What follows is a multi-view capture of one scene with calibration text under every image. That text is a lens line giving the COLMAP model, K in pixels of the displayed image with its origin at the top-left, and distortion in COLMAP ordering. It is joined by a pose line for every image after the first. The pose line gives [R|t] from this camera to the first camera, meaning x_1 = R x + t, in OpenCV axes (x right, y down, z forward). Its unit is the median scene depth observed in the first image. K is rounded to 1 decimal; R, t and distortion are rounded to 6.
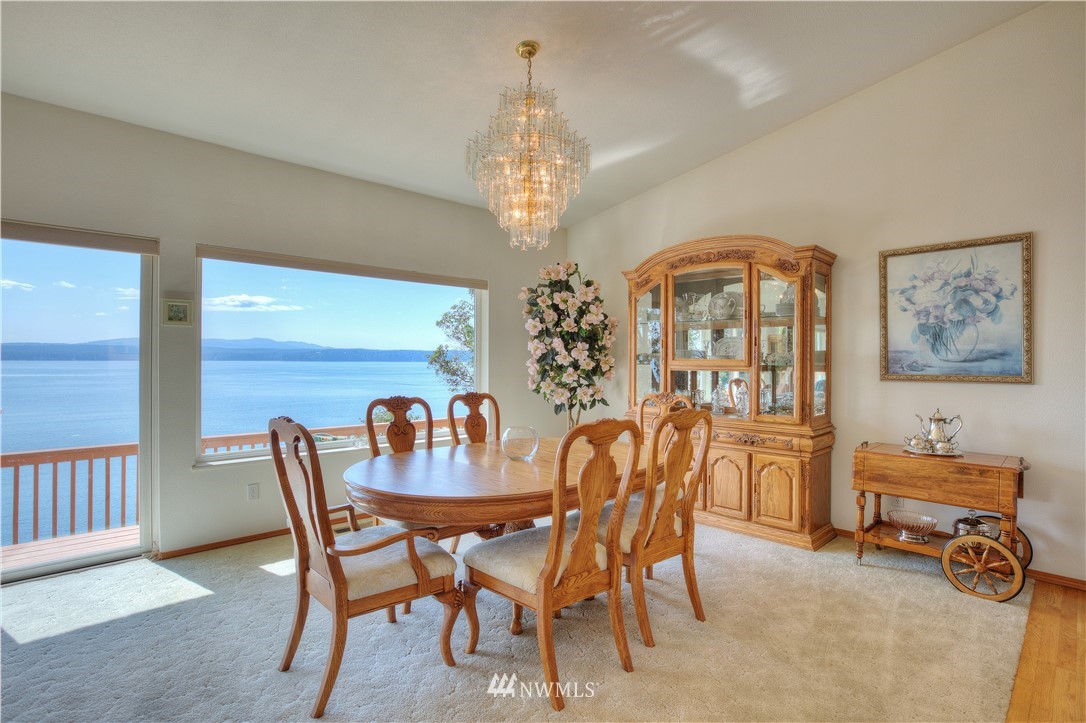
lens RADIAL K [[517.6, 0, 541.8], [0, 517.6, 364.8], [0, 0, 1]] dist [-0.001327, -0.000238]
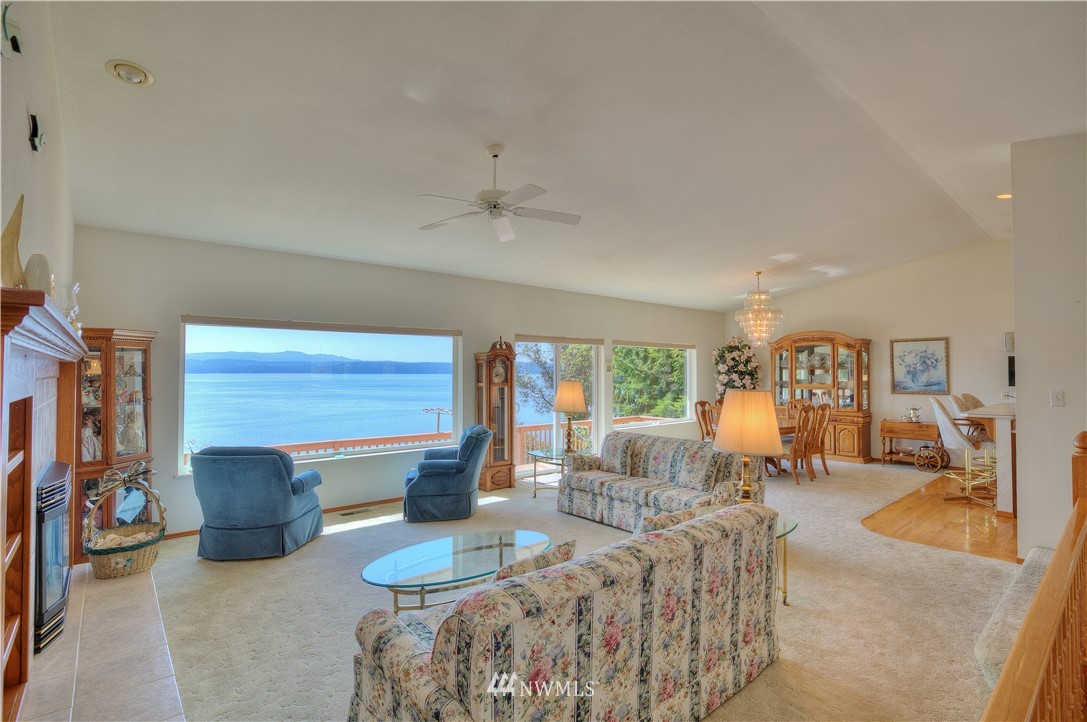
lens RADIAL K [[518.1, 0, 542.3], [0, 518.1, 364.3], [0, 0, 1]] dist [-0.001327, -0.000238]
pose [[0.999243, -0.006265, -0.038389, -0.855429], [0.005414, 0.999738, -0.022233, -0.060405], [0.038518, 0.022008, 0.999016, -1.439949]]
